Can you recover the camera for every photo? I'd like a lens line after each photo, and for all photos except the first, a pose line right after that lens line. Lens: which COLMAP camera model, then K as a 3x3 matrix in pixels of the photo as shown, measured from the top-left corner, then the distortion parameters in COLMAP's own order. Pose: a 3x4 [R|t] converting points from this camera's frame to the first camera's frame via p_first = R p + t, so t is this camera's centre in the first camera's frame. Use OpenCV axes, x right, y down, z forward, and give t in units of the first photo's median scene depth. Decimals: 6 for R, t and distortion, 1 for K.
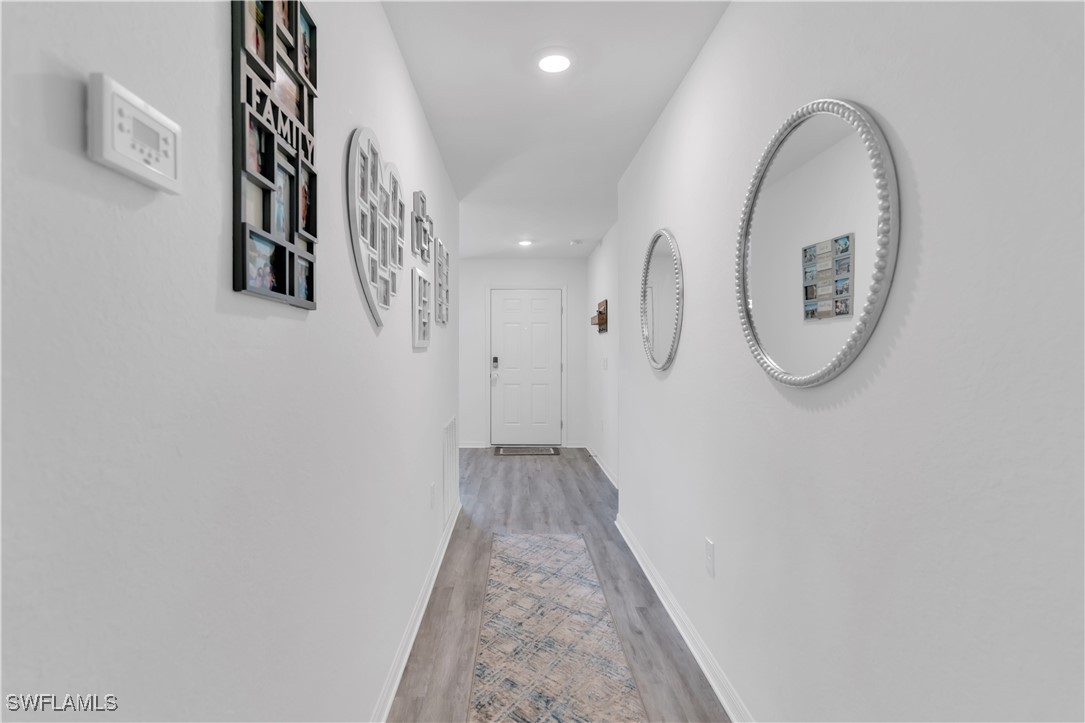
lens RADIAL K [[522.8, 0, 542.0], [0, 522.8, 357.6], [0, 0, 1]] dist [0.004103, -0.001338]
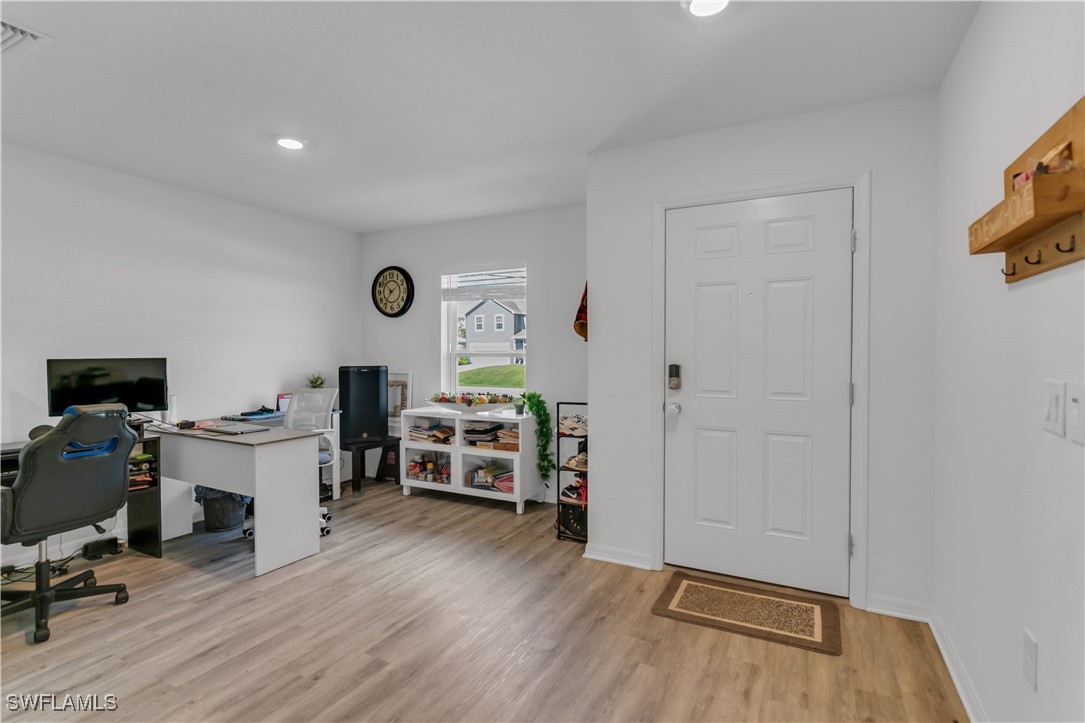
lens RADIAL K [[522.8, 0, 548.2], [0, 522.8, 360.2], [0, 0, 1]] dist [0.004103, -0.001338]
pose [[0.870506, 0.007905, -0.492095, 0.046440], [-0.005334, 0.999964, 0.006628, -0.009703], [0.492130, -0.003145, 0.870516, 0.800097]]
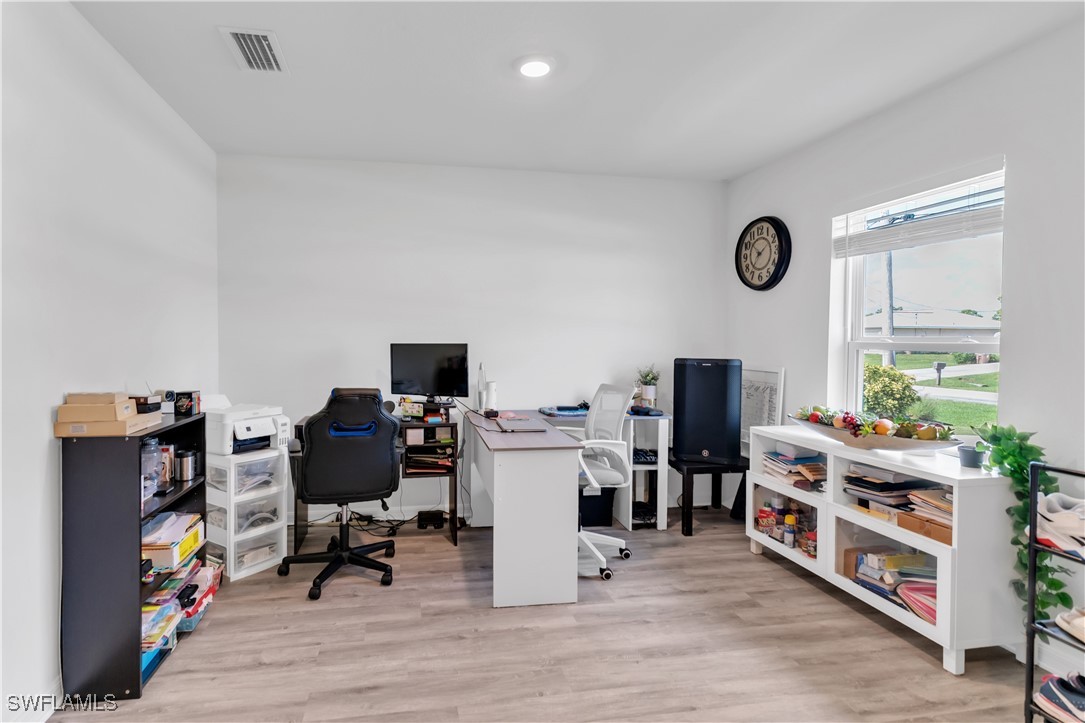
lens RADIAL K [[522.8, 0, 540.1], [0, 522.8, 352.3], [0, 0, 1]] dist [0.004103, -0.001338]
pose [[0.123815, 0.026732, -0.991945, -0.041618], [-0.018866, 0.999520, 0.024581, -0.012486], [0.992126, 0.015671, 0.124260, 1.130288]]
